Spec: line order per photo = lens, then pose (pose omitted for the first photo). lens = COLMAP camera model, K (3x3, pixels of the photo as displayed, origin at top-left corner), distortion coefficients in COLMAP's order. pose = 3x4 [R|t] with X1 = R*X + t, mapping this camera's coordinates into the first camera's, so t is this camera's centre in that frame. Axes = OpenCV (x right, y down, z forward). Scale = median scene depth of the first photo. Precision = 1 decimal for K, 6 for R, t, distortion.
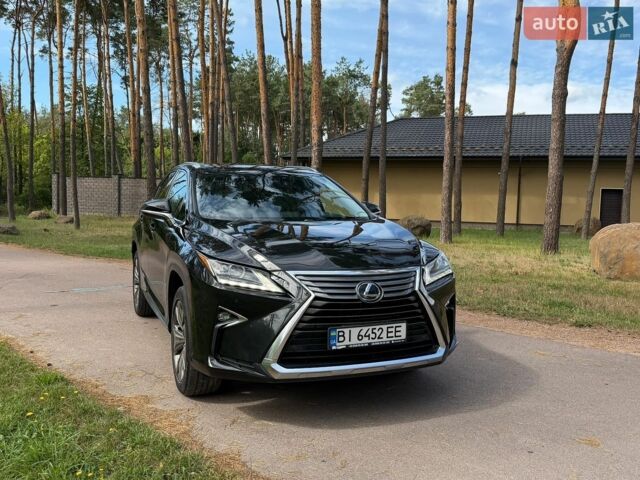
lens RADIAL K [[639.4, 0, 329.4], [0, 639.4, 243.4], [0, 0, 1]] dist [0.045768, 0.000000]
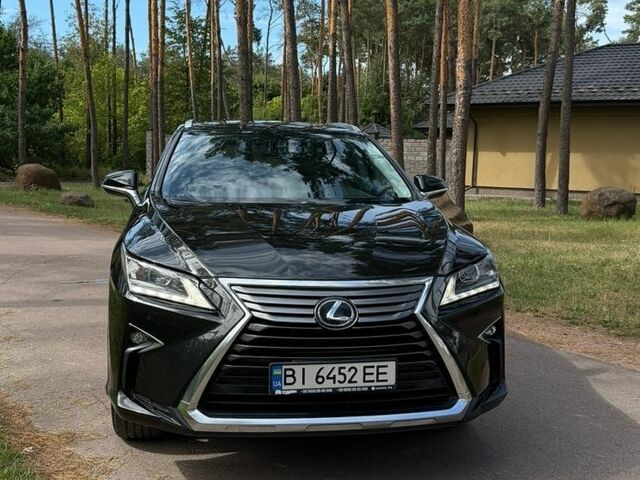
lens RADIAL K [[854.6, 0, 312.1], [0, 854.6, 241.5], [0, 0, 1]] dist [0.051843, 0.000000]
pose [[0.968265, 0.025817, -0.248590, 0.214840], [-0.019334, 0.999407, 0.028485, -0.020906], [0.249178, -0.022775, 0.968190, 0.097652]]
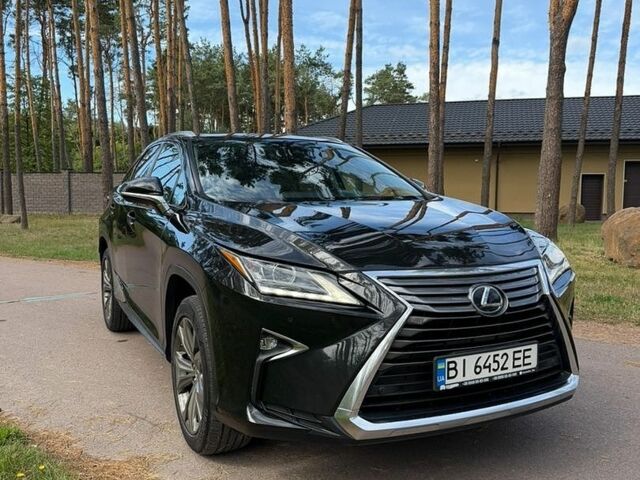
lens RADIAL K [[639.4, 0, 319.1], [0, 639.4, 242.2], [0, 0, 1]] dist [0.045768, 0.000000]
pose [[0.998159, -0.025030, 0.055242, -0.121306], [0.024751, 0.999677, 0.005743, 0.006742], [-0.055368, -0.004366, 0.998456, 0.285724]]
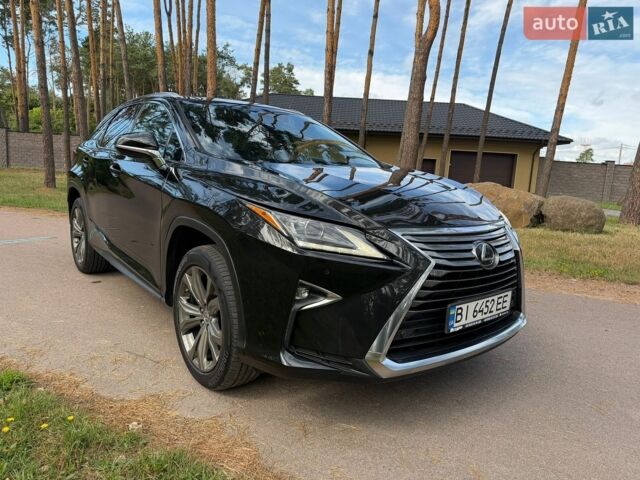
lens RADIAL K [[476.8, 0, 328.5], [0, 476.8, 243.3], [0, 0, 1]] dist [0.024056, -0.027252]
pose [[0.959196, -0.013908, 0.282399, -0.233589], [-0.013182, 0.995504, 0.093799, 0.008199], [-0.282434, -0.093694, 0.954700, 0.412338]]
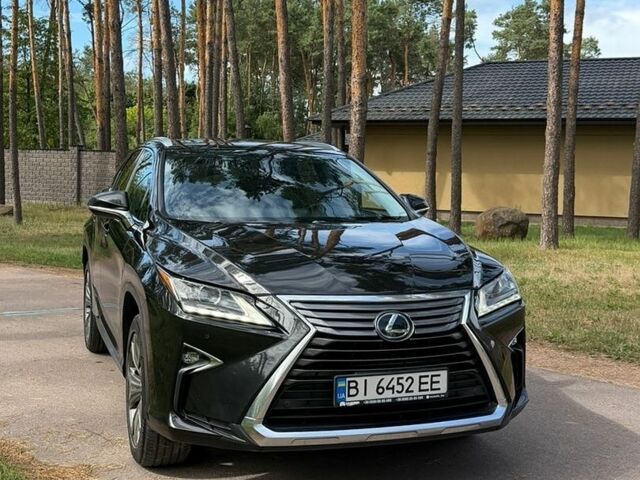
lens RADIAL K [[940.6, 0, 325.2], [0, 940.6, 243.6], [0, 0, 1]] dist [0.089119, 0.000000]
pose [[0.997766, 0.006358, -0.066506, 0.045530], [-0.006408, 0.999979, -0.000546, -0.011866], [0.066501, 0.000971, 0.997786, -0.039020]]
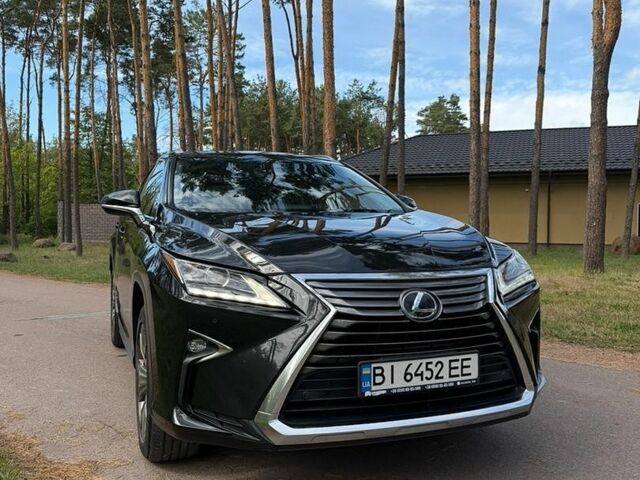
lens RADIAL K [[639.4, 0, 316.3], [0, 639.4, 236.2], [0, 0, 1]] dist [0.045768, 0.000000]
pose [[0.999007, -0.015714, -0.041680, -0.012046], [0.013309, 0.998264, -0.057370, 0.034649], [0.042509, 0.056759, 0.997483, 0.286174]]
